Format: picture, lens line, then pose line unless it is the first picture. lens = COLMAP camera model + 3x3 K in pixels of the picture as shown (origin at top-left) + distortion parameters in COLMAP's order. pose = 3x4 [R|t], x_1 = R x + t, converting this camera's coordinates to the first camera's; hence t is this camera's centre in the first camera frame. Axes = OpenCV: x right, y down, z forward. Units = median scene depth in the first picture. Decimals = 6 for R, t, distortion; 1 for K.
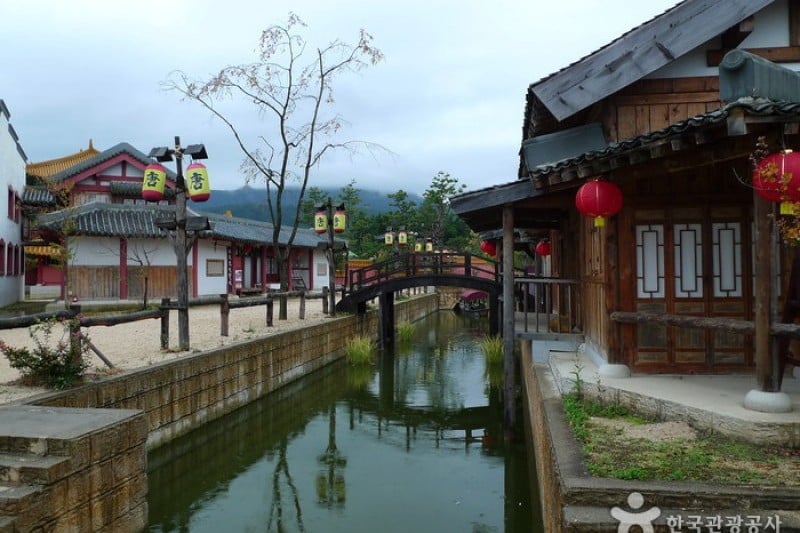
lens RADIAL K [[638.8, 0, 400.0], [0, 638.8, 266.5], [0, 0, 1]] dist [0.002805, -0.002109]
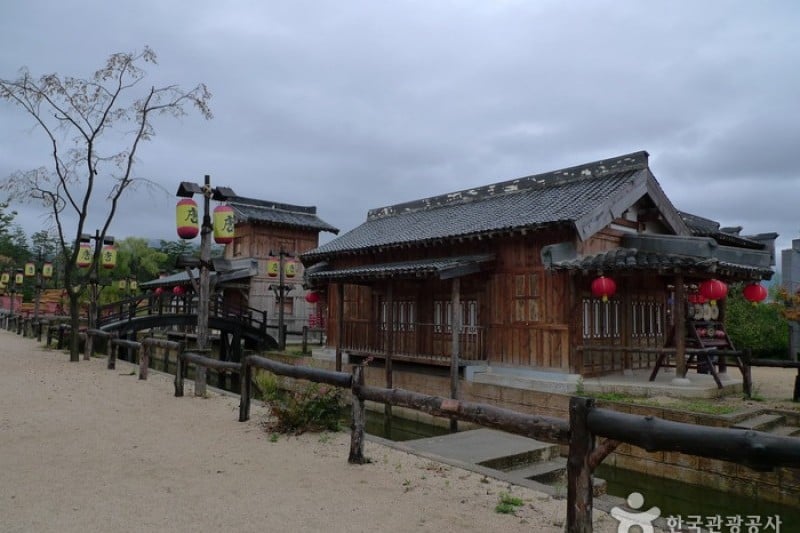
lens RADIAL K [[574.3, 0, 400.0], [0, 574.3, 266.5], [0, 0, 1]] dist [-0.024003, -0.006264]
pose [[0.648632, 0.085876, 0.756242, -0.811021], [-0.036149, 0.995969, -0.082093, -0.001985], [-0.760243, 0.025911, 0.649122, 0.205552]]
